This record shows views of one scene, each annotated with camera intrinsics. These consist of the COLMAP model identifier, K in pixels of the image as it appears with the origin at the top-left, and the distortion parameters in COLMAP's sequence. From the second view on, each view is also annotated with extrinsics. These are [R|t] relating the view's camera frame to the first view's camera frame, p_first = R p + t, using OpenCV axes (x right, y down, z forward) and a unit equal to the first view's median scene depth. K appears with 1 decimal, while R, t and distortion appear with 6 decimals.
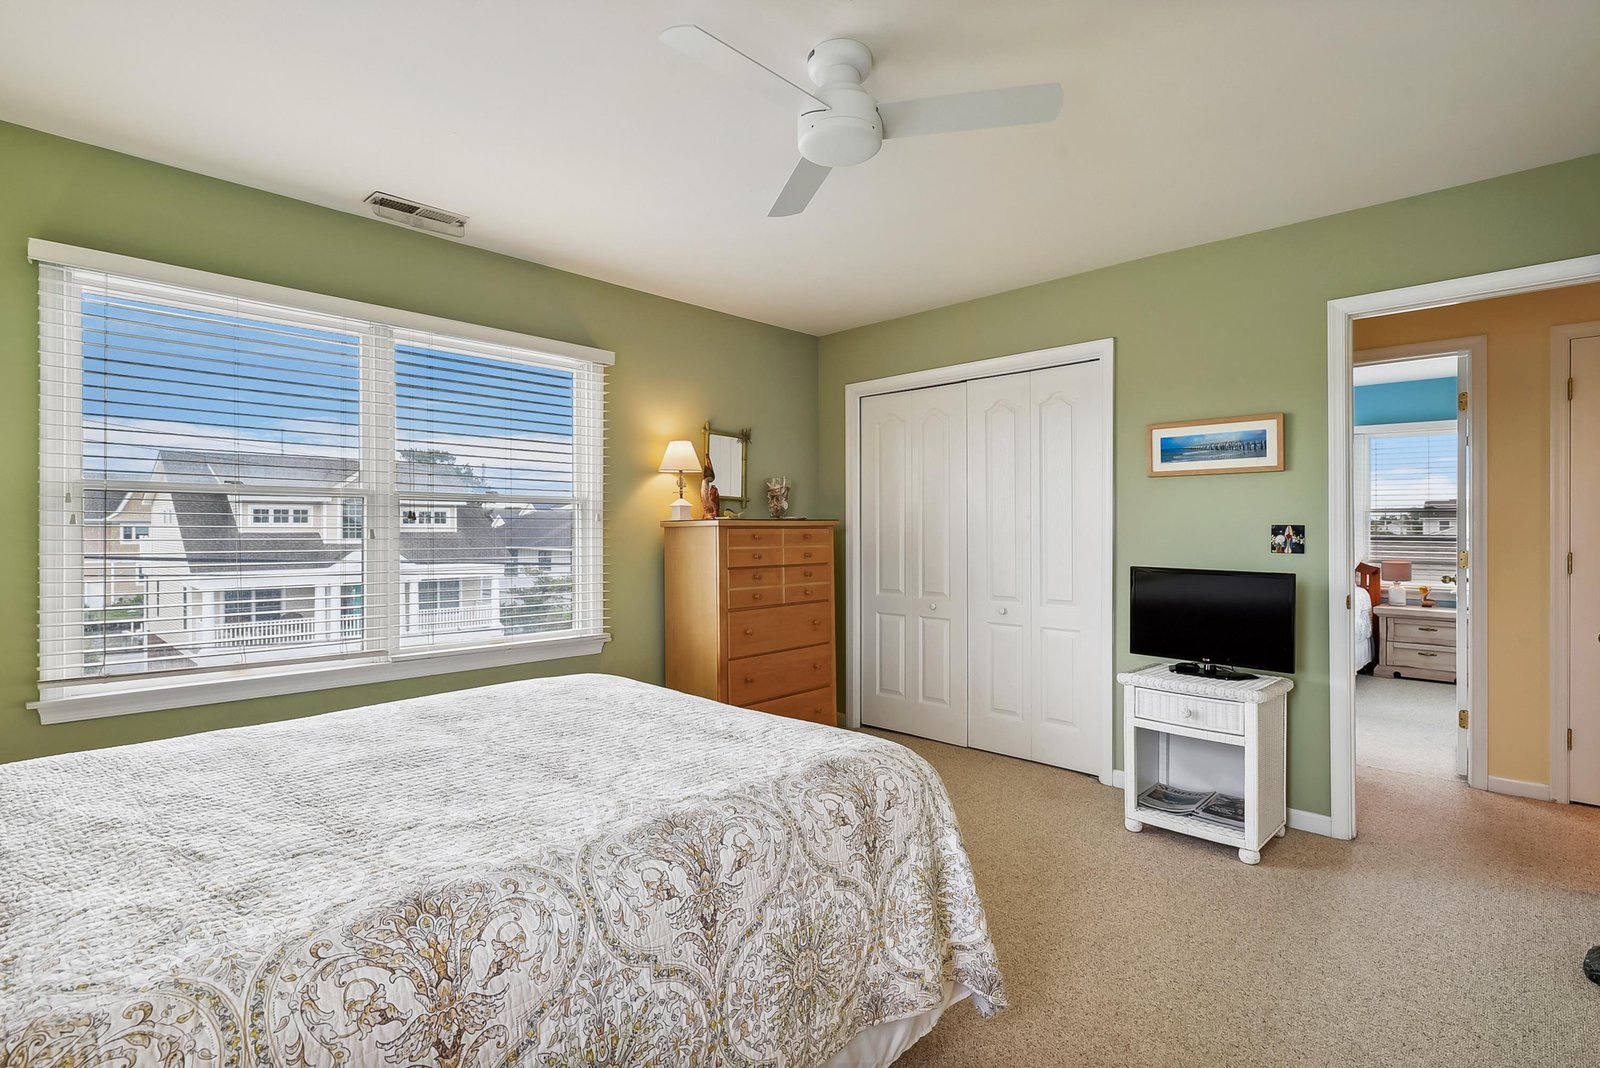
lens RADIAL K [[783.6, 0, 794.3], [0, 783.6, 534.8], [0, 0, 1]] dist [0.004619, 0.000999]
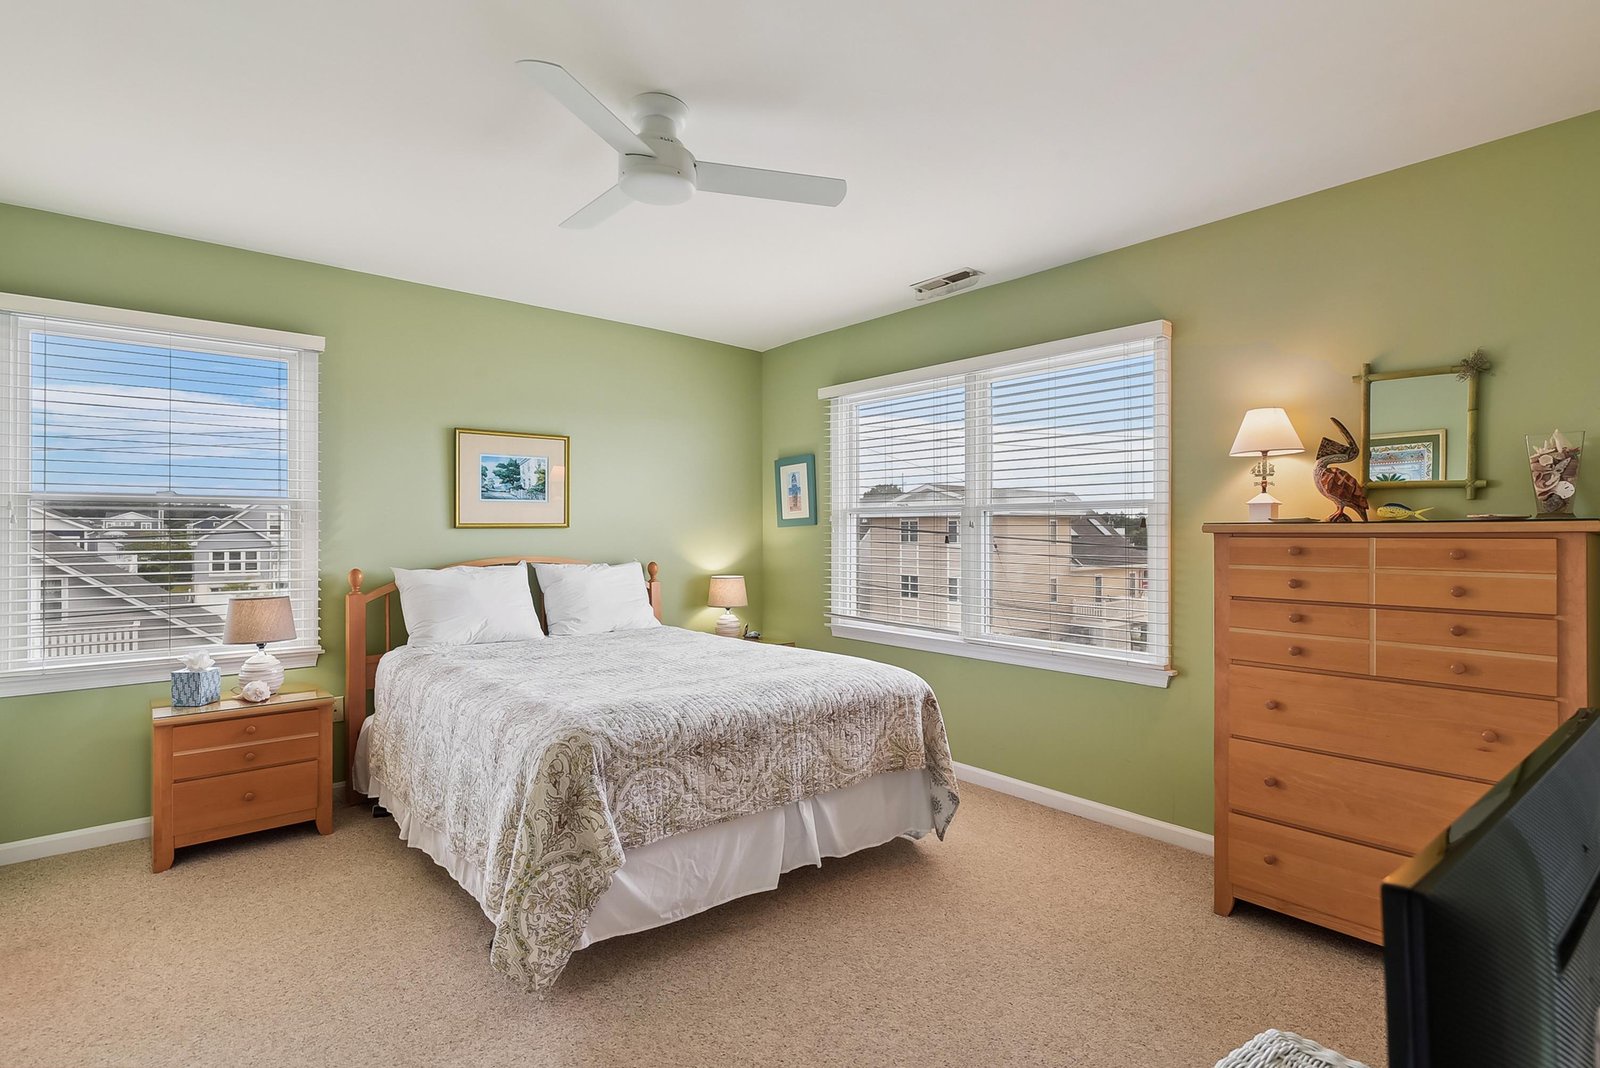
lens RADIAL K [[783.6, 0, 798.2], [0, 783.6, 533.1], [0, 0, 1]] dist [0.004619, 0.000999]
pose [[-0.099273, 0.001385, -0.995059, 0.599838], [-0.008793, 0.999959, 0.002269, -0.009548], [0.995021, 0.008975, -0.099257, 0.684147]]
